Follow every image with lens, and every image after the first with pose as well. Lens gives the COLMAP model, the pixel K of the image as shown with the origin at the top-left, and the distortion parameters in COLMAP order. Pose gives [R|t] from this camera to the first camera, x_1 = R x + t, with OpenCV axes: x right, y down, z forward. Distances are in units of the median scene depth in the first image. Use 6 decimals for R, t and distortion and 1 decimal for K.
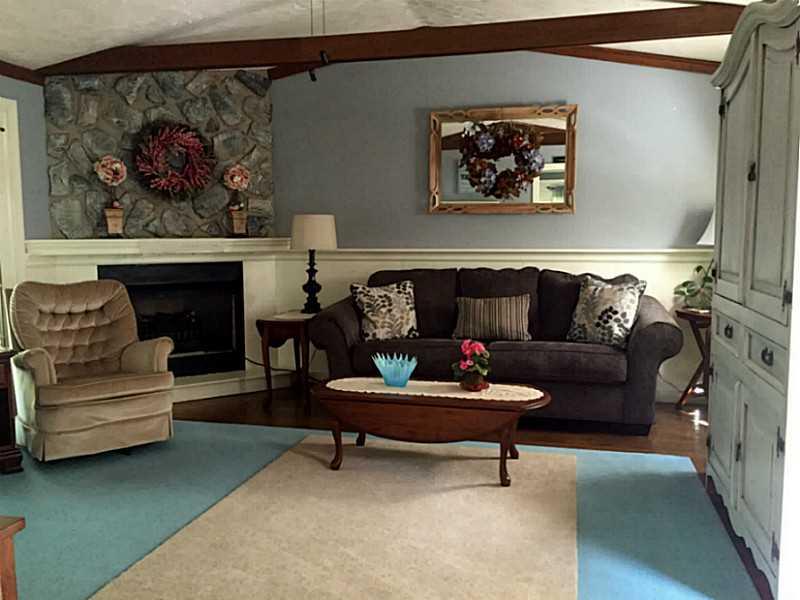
lens RADIAL K [[681.1, 0, 397.3], [0, 681.1, 298.8], [0, 0, 1]] dist [0.016343, 0.002898]
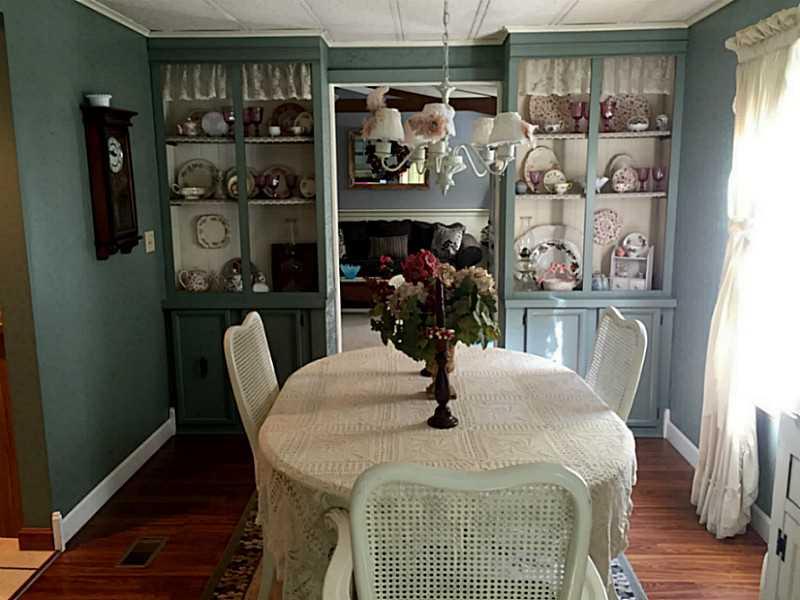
lens RADIAL K [[681.1, 0, 399.8], [0, 681.1, 302.5], [0, 0, 1]] dist [0.016343, 0.002898]
pose [[0.975530, -0.038781, 0.216420, -0.254482], [0.021501, 0.996430, 0.081637, 0.028540], [-0.218813, -0.074986, 0.972881, -0.881583]]
